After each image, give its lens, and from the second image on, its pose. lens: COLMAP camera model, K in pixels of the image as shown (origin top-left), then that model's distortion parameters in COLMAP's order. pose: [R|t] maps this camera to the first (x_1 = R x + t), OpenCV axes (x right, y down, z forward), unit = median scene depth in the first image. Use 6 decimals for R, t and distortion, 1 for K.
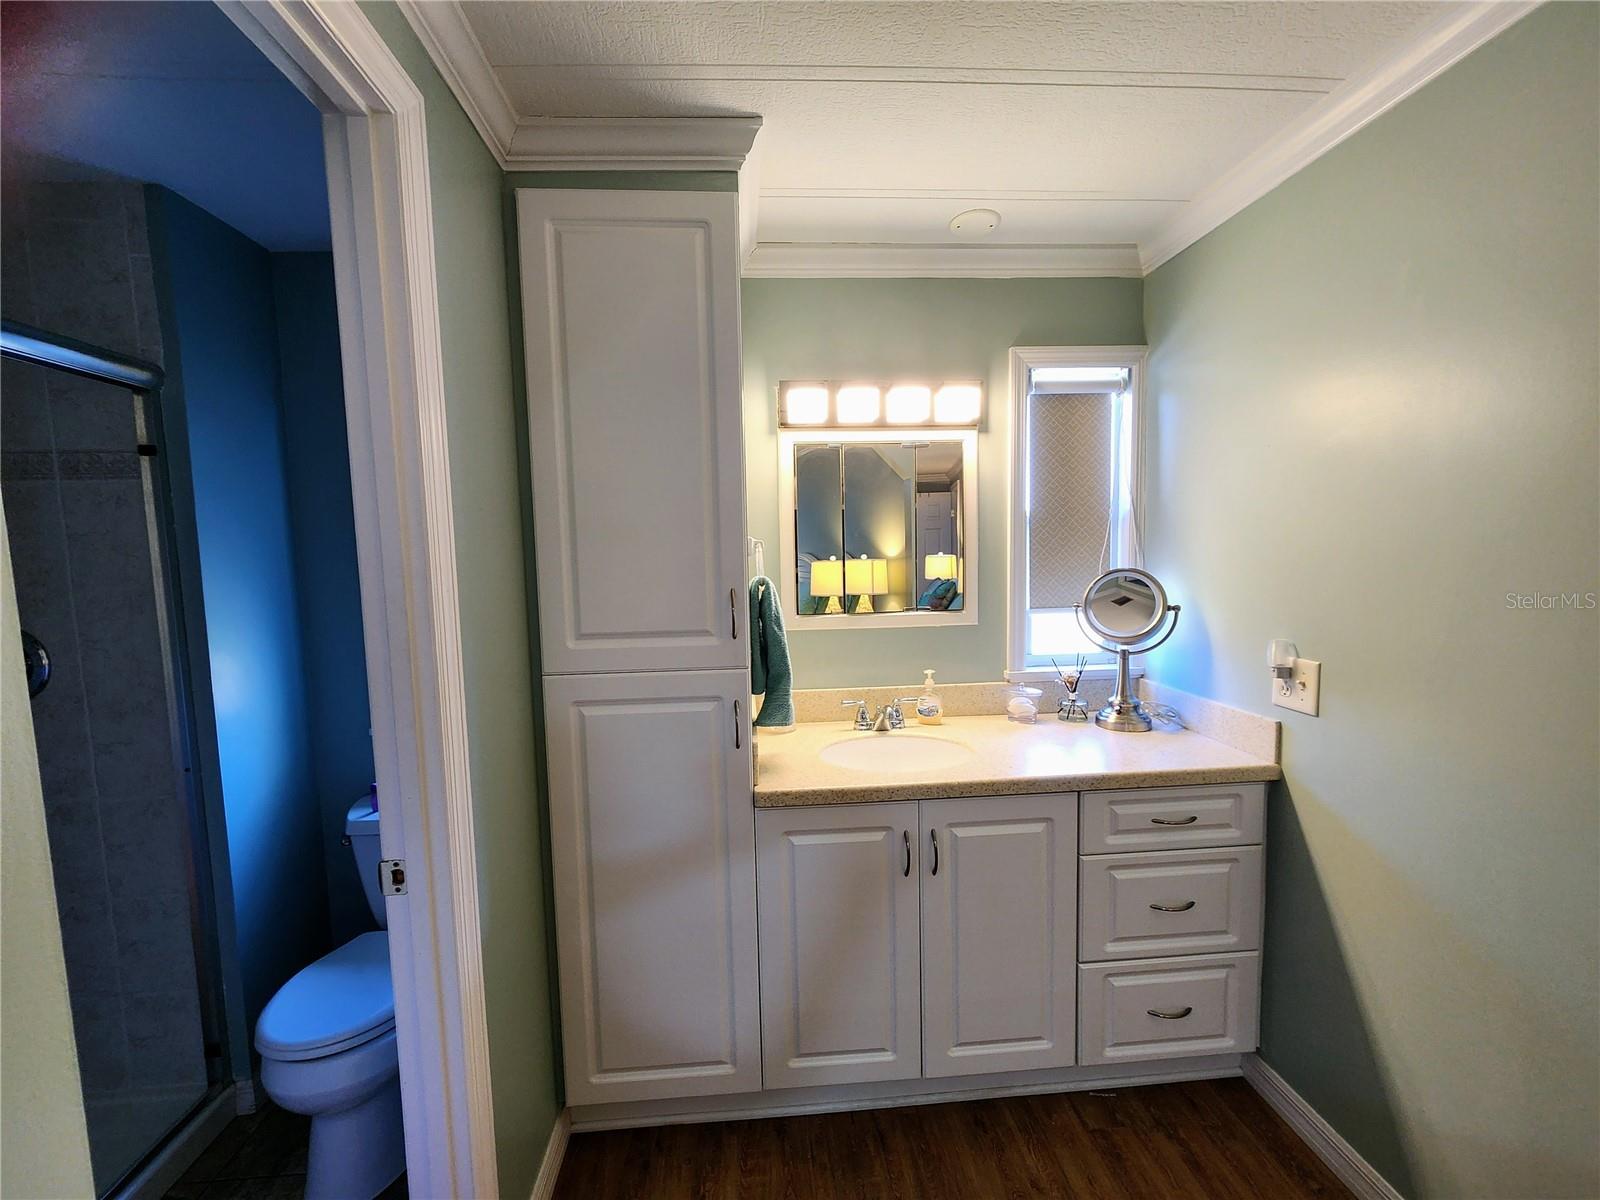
lens RADIAL K [[649.1, 0, 800.0], [0, 649.1, 600.0], [0, 0, 1]] dist [0.000134, -0.000001]
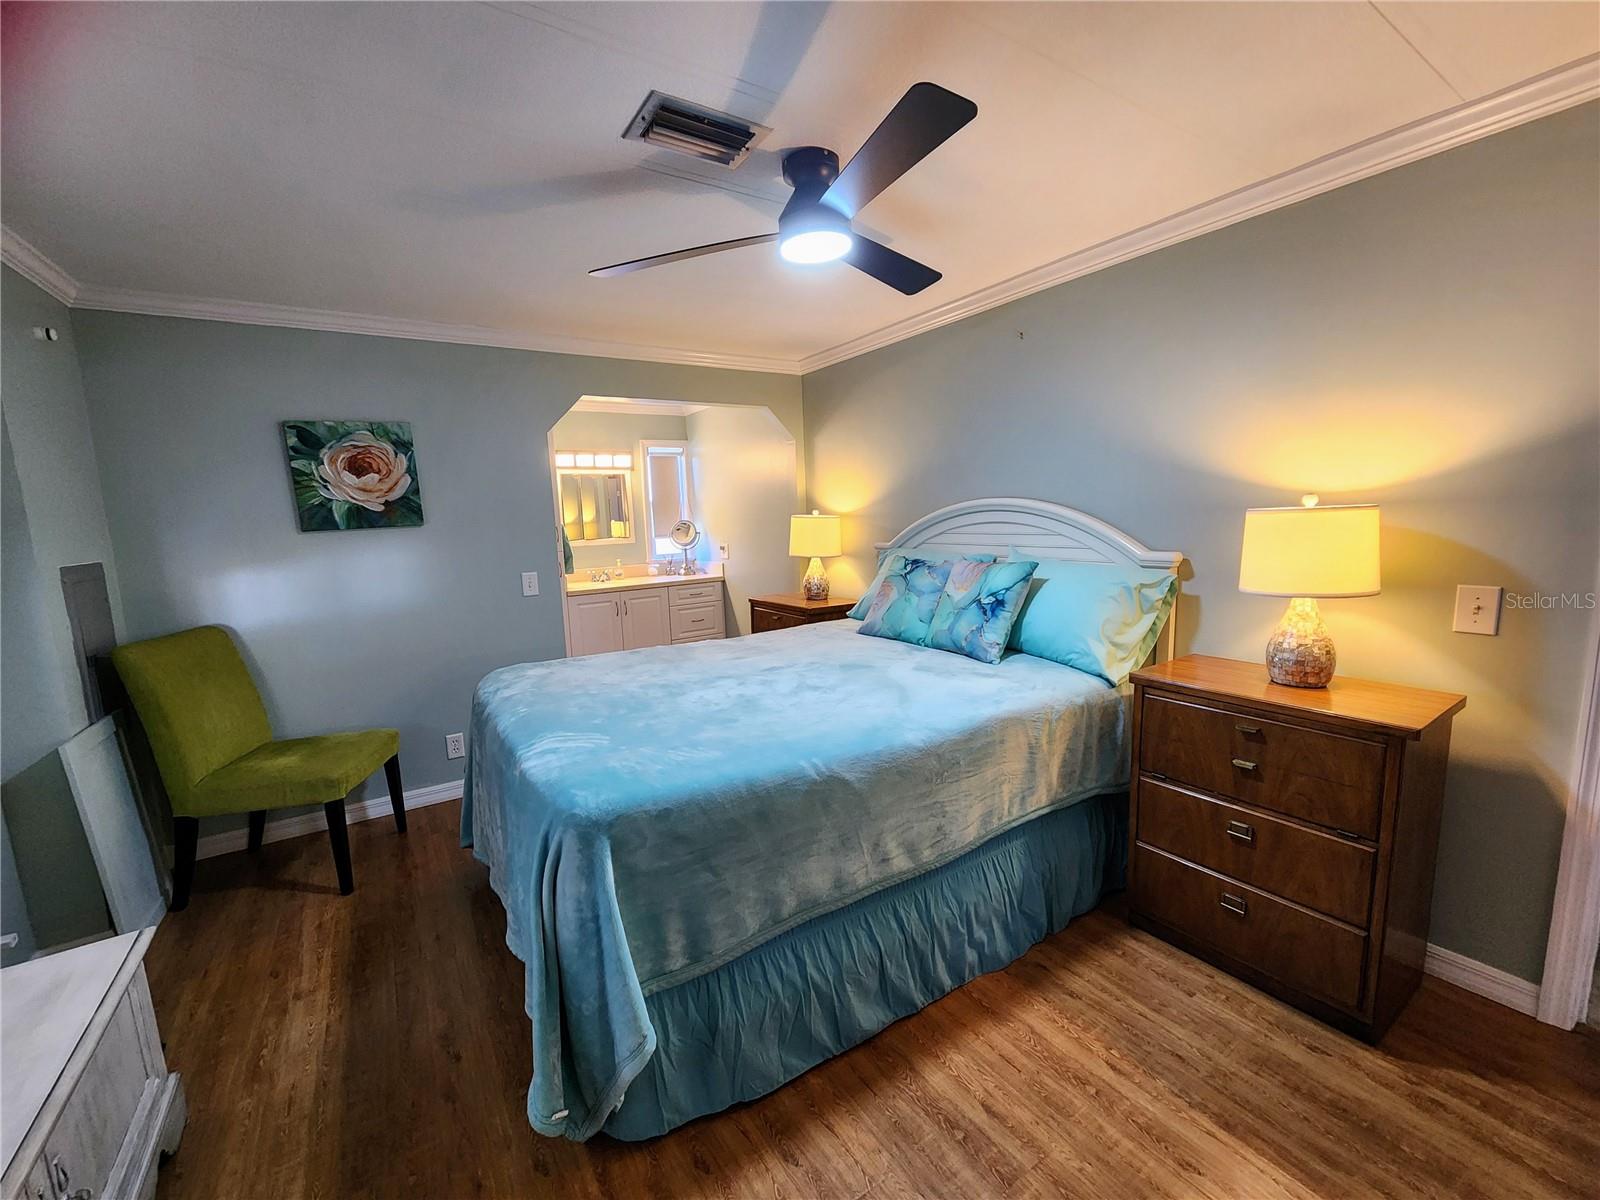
lens RADIAL K [[649.1, 0, 800.0], [0, 649.1, 600.0], [0, 0, 1]] dist [0.000134, -0.000001]
pose [[0.873972, -0.071205, 0.480731, -0.464707], [0.051966, 0.997229, 0.053232, 0.177240], [-0.483189, -0.021542, 0.875251, -1.787206]]
